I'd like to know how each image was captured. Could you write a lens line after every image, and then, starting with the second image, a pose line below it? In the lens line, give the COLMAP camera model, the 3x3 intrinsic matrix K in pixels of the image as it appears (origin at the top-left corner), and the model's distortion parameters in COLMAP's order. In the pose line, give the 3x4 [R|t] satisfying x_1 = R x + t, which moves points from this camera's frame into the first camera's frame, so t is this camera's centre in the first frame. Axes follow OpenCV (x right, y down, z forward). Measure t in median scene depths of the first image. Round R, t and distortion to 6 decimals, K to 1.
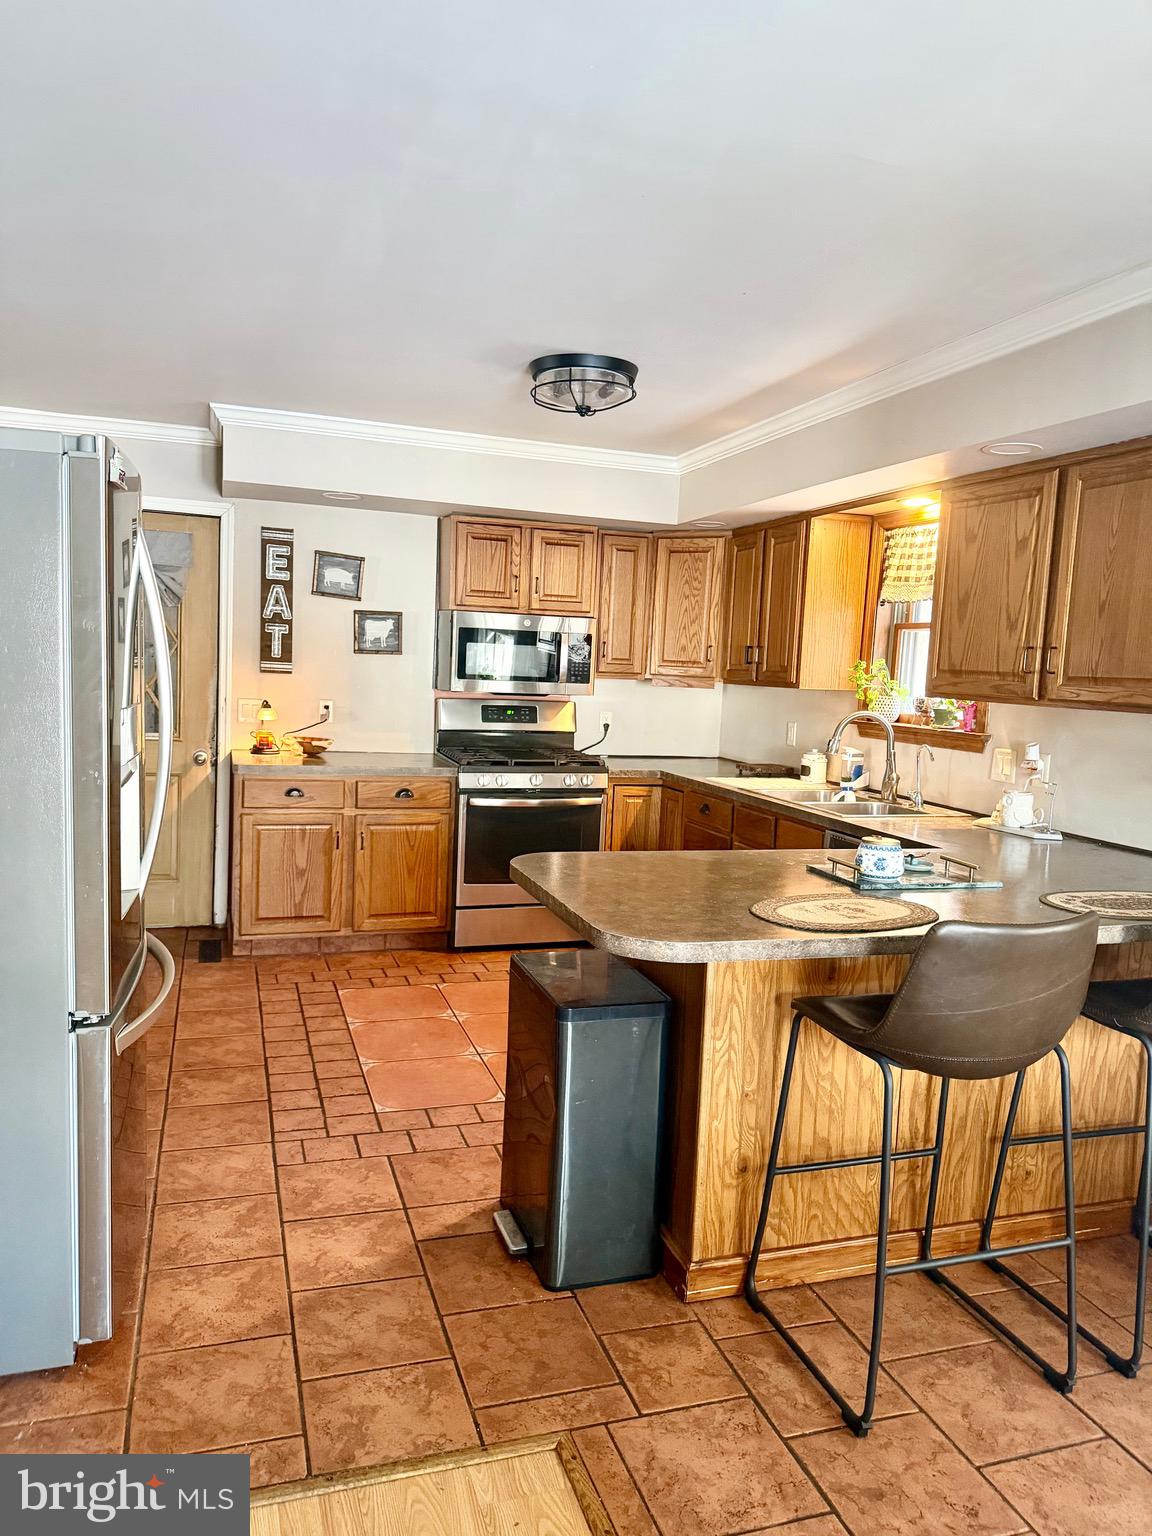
lens RADIAL K [[1060.8, 0, 583.7], [0, 1060.8, 783.7], [0, 0, 1]] dist [0.032356, -0.006301]
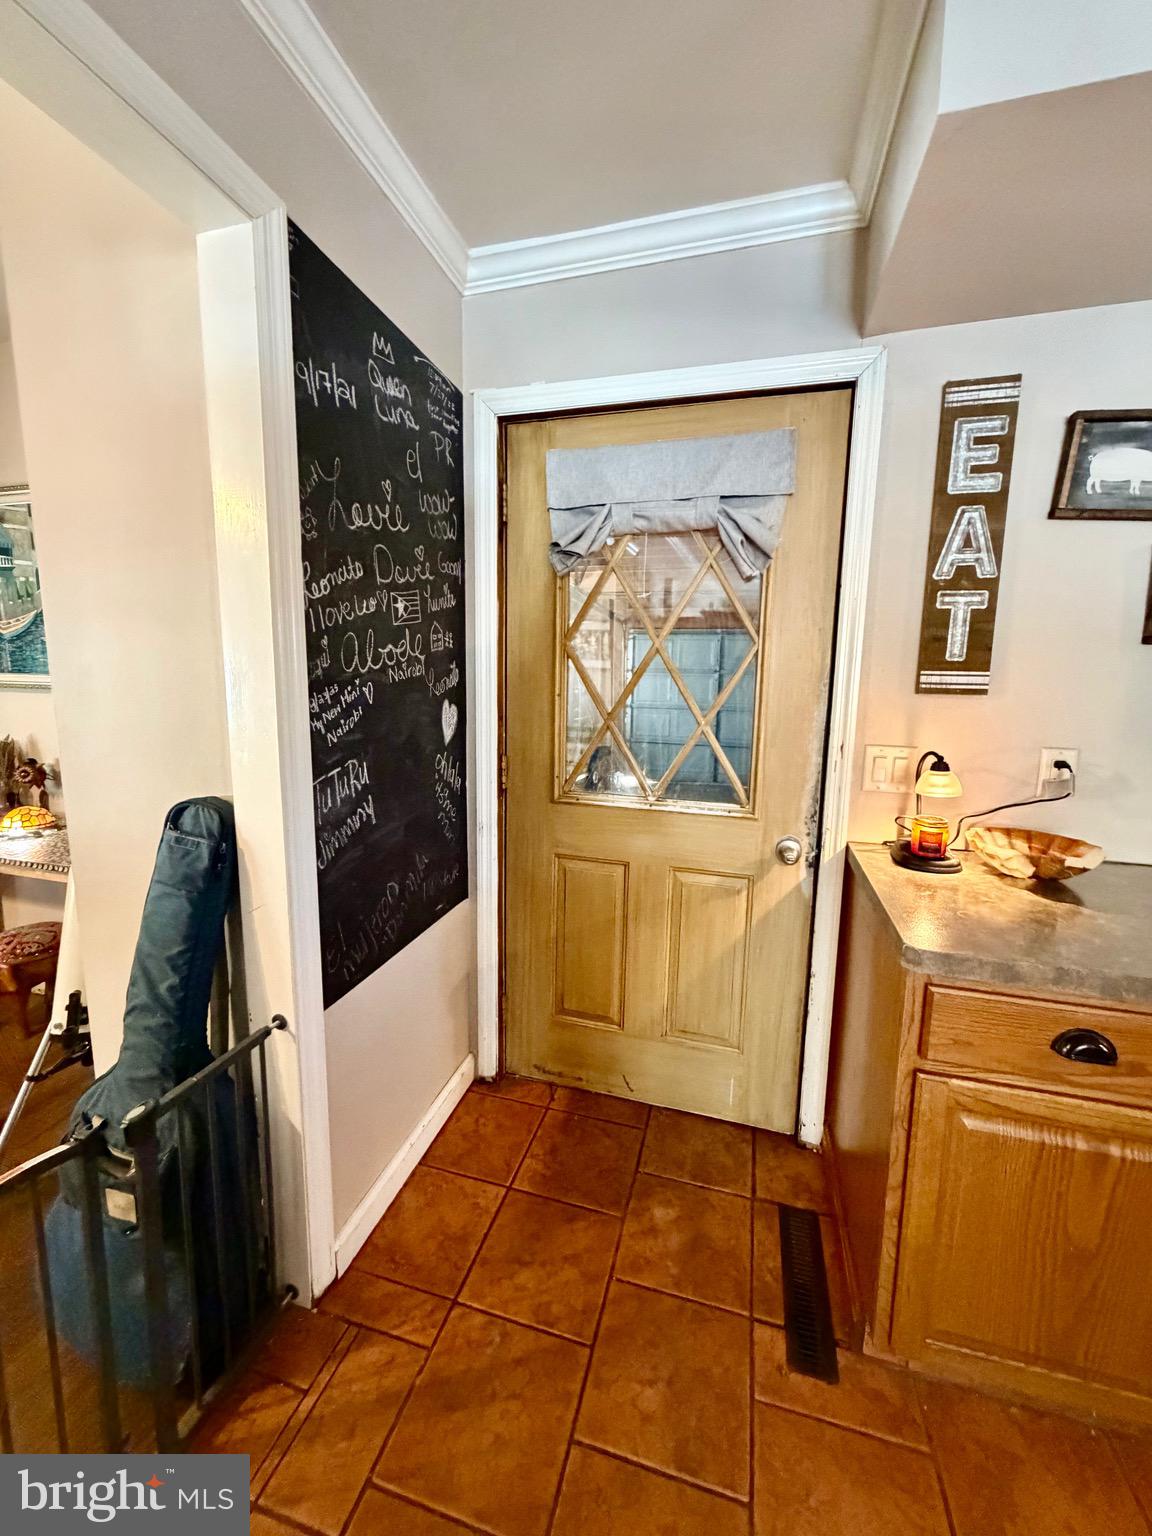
lens RADIAL K [[612.3, 0, 574.3], [0, 612.3, 761.5], [0, 0, 1]] dist [-0.001518, -0.000090]
pose [[0.821484, 0.046226, -0.568355, -0.271635], [-0.028652, 0.998796, 0.039823, -0.079483], [0.569511, -0.016430, 0.821819, 0.673633]]
